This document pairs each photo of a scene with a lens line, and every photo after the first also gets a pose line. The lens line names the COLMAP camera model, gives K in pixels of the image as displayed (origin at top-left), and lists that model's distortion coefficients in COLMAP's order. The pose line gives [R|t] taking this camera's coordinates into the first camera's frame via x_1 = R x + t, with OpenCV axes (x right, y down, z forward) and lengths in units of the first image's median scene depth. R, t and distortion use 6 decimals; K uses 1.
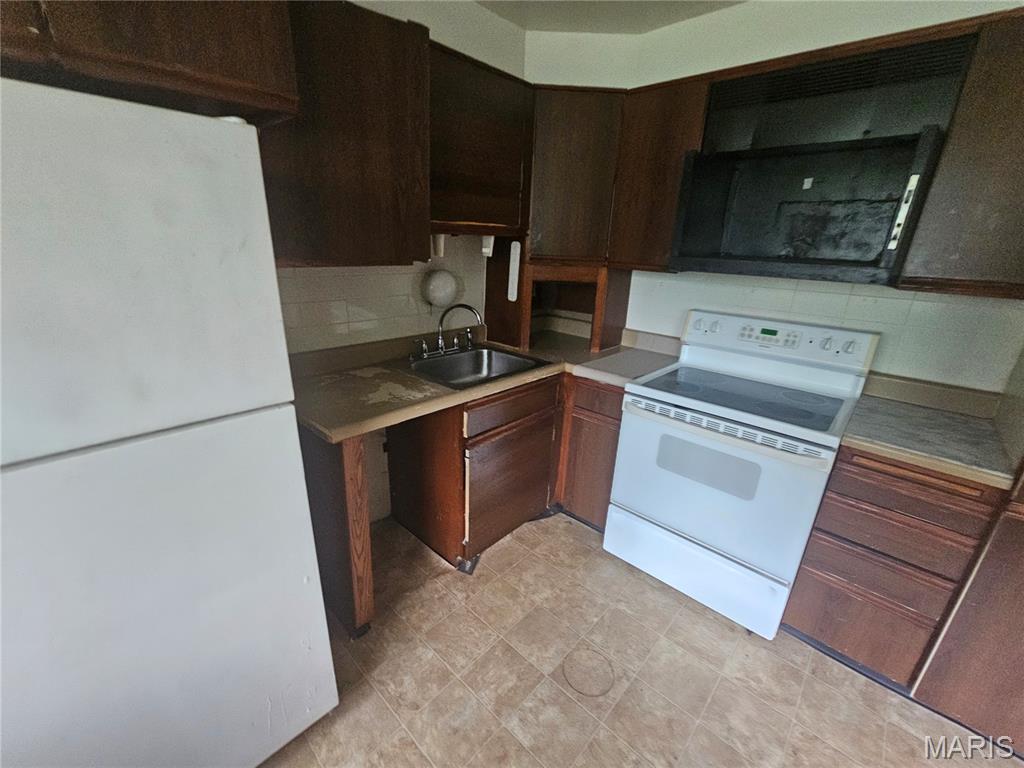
lens RADIAL K [[426.4, 0, 509.4], [0, 426.4, 395.7], [0, 0, 1]] dist [-0.002097, -0.000160]
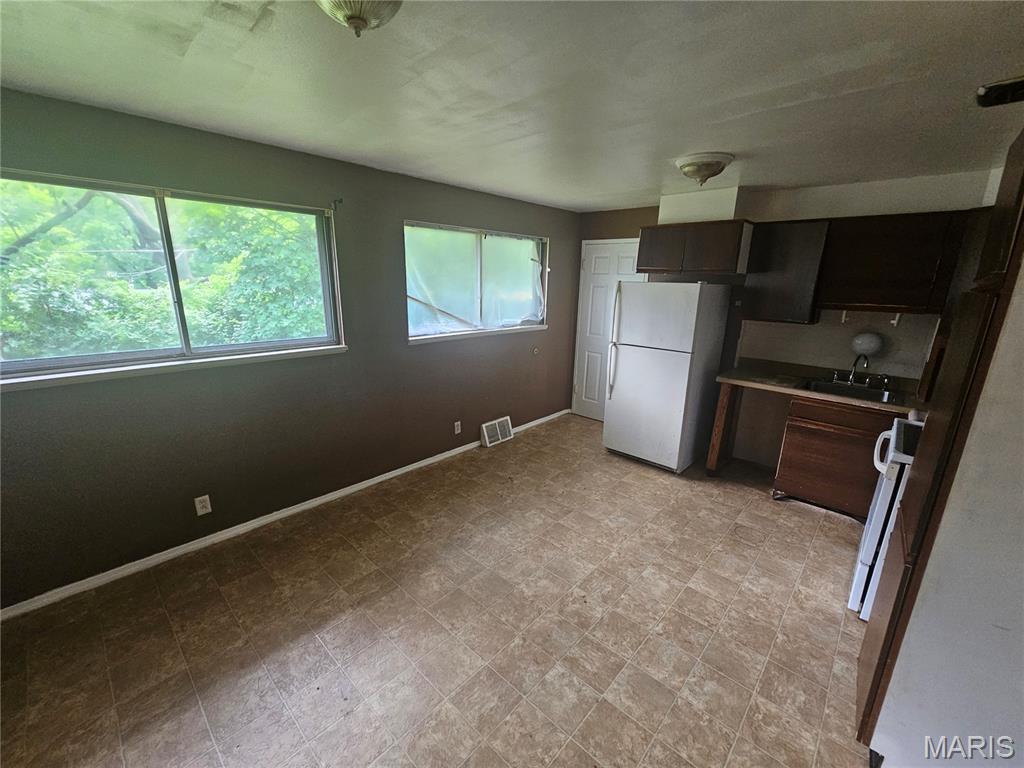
lens RADIAL K [[426.4, 0, 509.4], [0, 426.4, 395.7], [0, 0, 1]] dist [-0.002097, -0.000160]
pose [[0.000045, 0.229557, -0.973295, 1.823231], [-0.362317, 0.907168, 0.213944, 0.072603], [0.932055, 0.352631, 0.083213, -0.348114]]
